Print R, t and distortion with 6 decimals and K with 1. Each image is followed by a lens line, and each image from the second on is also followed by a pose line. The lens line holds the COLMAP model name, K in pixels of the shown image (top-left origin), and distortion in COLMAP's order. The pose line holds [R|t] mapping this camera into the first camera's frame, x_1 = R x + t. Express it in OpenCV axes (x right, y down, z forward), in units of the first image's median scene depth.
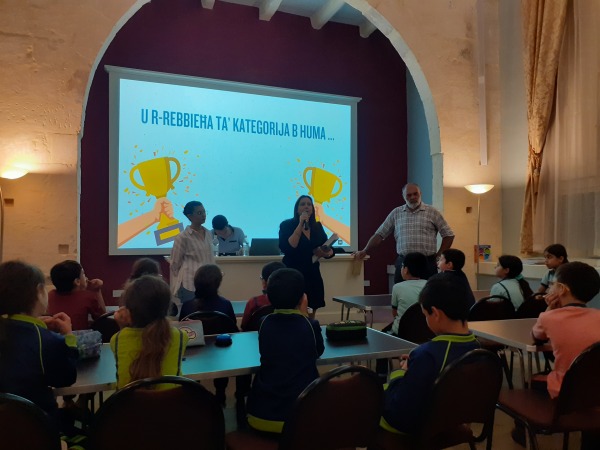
lens RADIAL K [[478.0, 0, 296.3], [0, 478.0, 233.9], [0, 0, 1]] dist [0.038512, -0.053659]
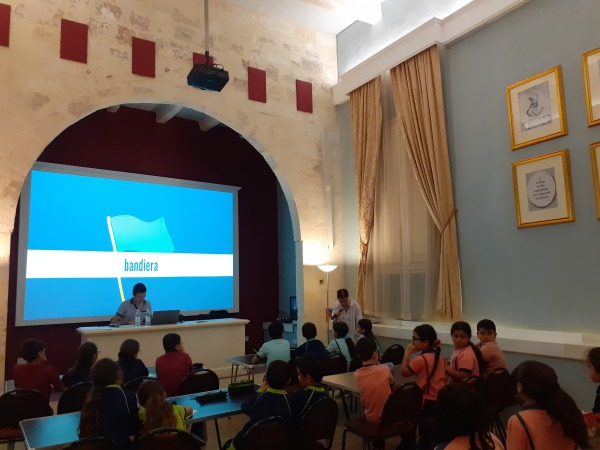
lens RADIAL K [[478.0, 0, 301.0], [0, 478.0, 236.0], [0, 0, 1]] dist [0.038512, -0.053659]
pose [[0.964185, 0.012572, 0.264933, -0.056384], [0.011010, 0.996118, -0.087337, -0.069488], [-0.265003, 0.087126, 0.960303, -0.307474]]
